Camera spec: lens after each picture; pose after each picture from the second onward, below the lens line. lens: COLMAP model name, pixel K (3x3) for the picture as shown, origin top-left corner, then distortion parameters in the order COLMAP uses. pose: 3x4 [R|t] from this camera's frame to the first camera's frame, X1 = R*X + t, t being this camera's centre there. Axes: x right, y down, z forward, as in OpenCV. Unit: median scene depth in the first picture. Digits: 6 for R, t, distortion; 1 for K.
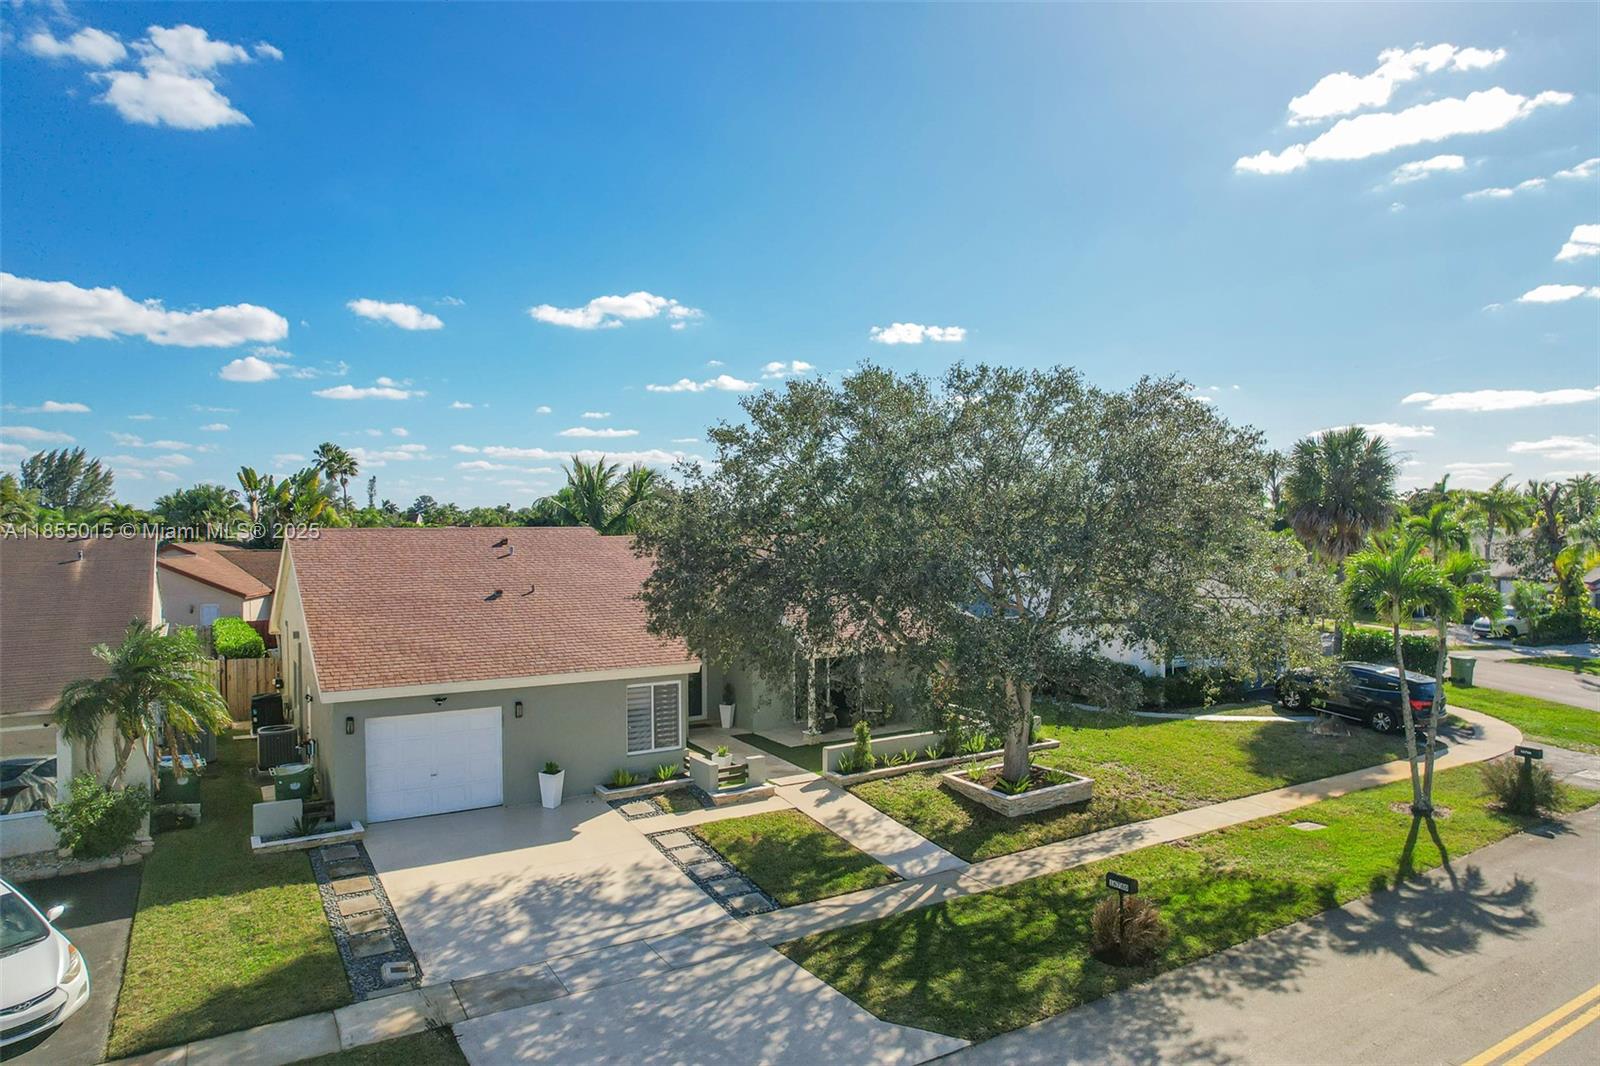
lens RADIAL K [[1023.2, 0, 797.4], [0, 1023.2, 514.2], [0, 0, 1]] dist [-0.071670, 0.050665]
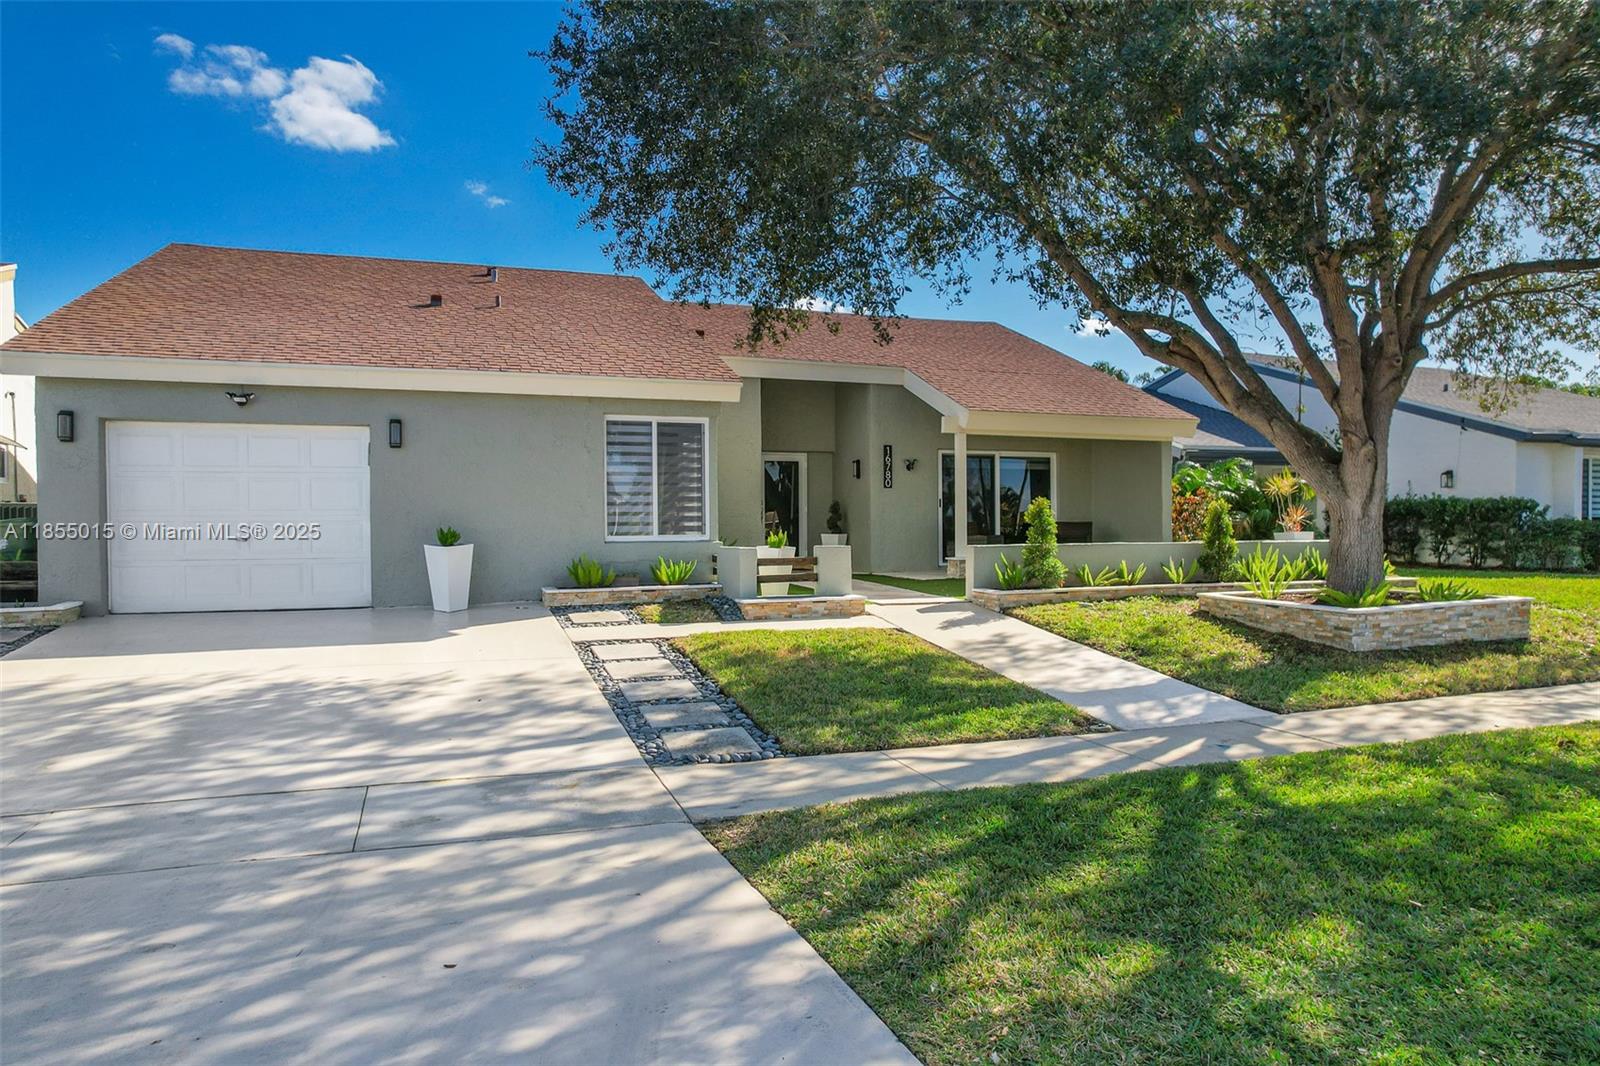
lens RADIAL K [[1023.2, 0, 797.4], [0, 1023.2, 514.2], [0, 0, 1]] dist [-0.071670, 0.050665]
pose [[0.978231, -0.004120, -0.207478, 0.058490], [0.001583, 0.999922, -0.012391, 0.256923], [0.207513, 0.011792, 0.978161, 0.528236]]
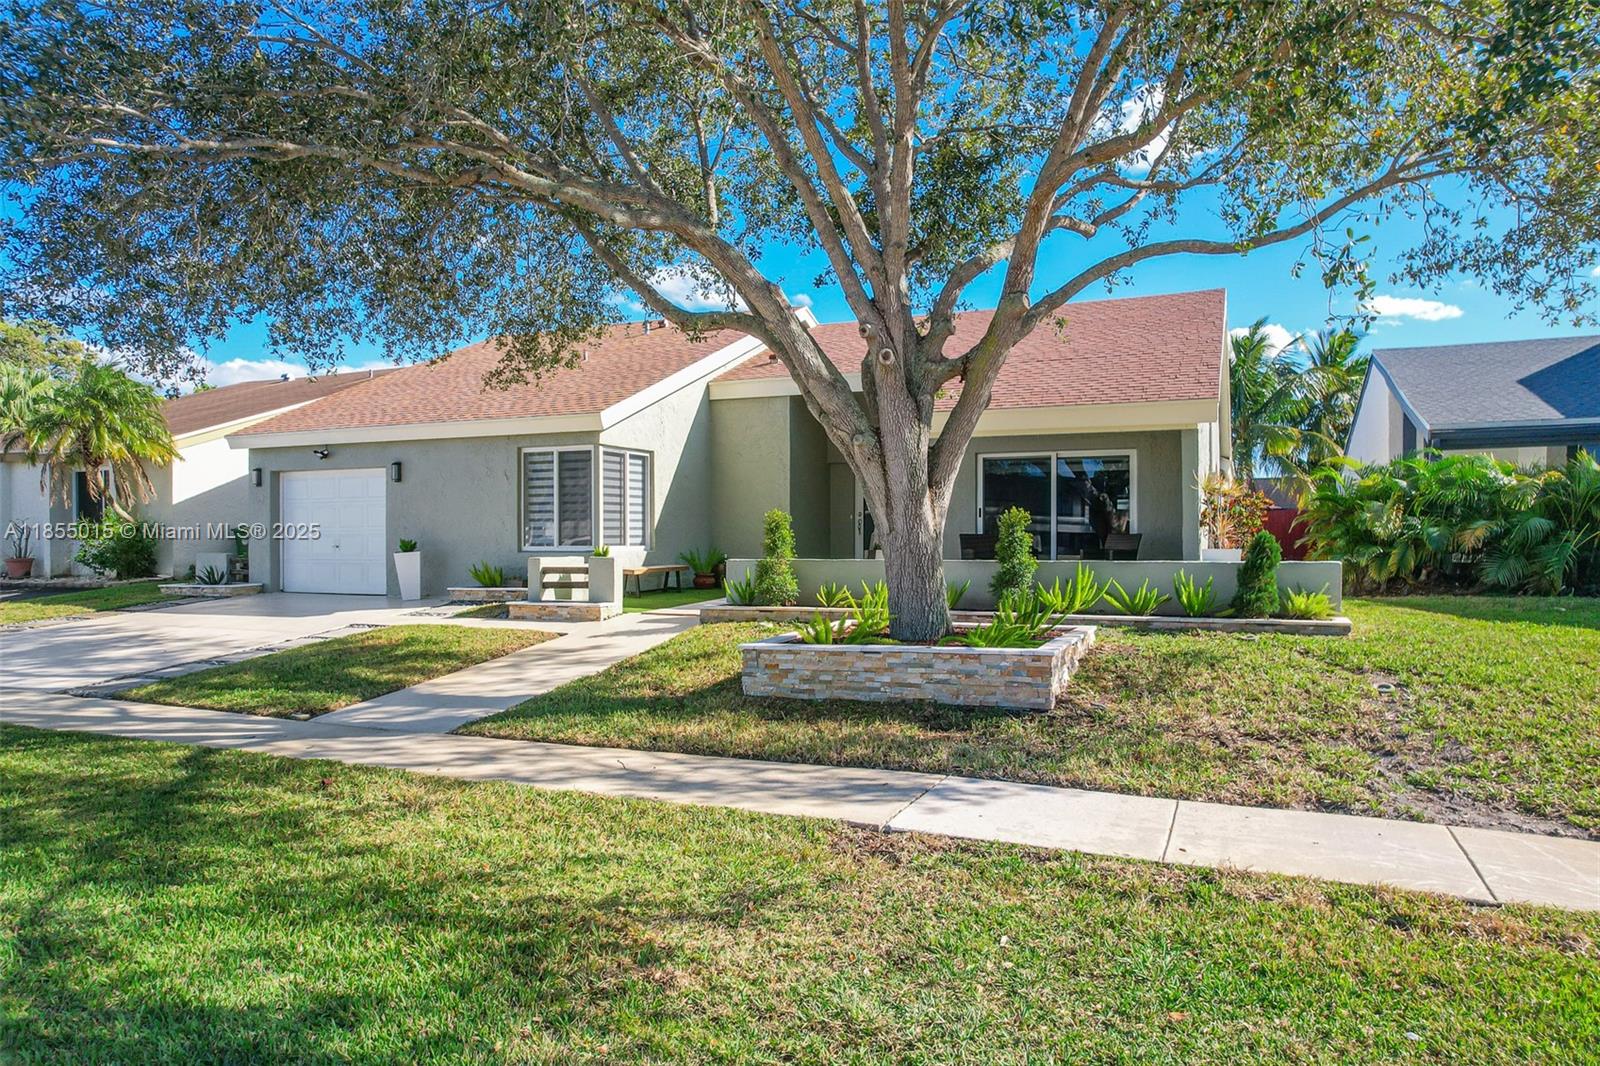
lens RADIAL K [[1023.2, 0, 797.4], [0, 1023.2, 514.2], [0, 0, 1]] dist [-0.071670, 0.050665]
pose [[0.582014, -0.018602, -0.812966, 0.560584], [0.000451, 0.999746, -0.022554, 0.255227], [0.813178, 0.012760, 0.581874, 0.838102]]
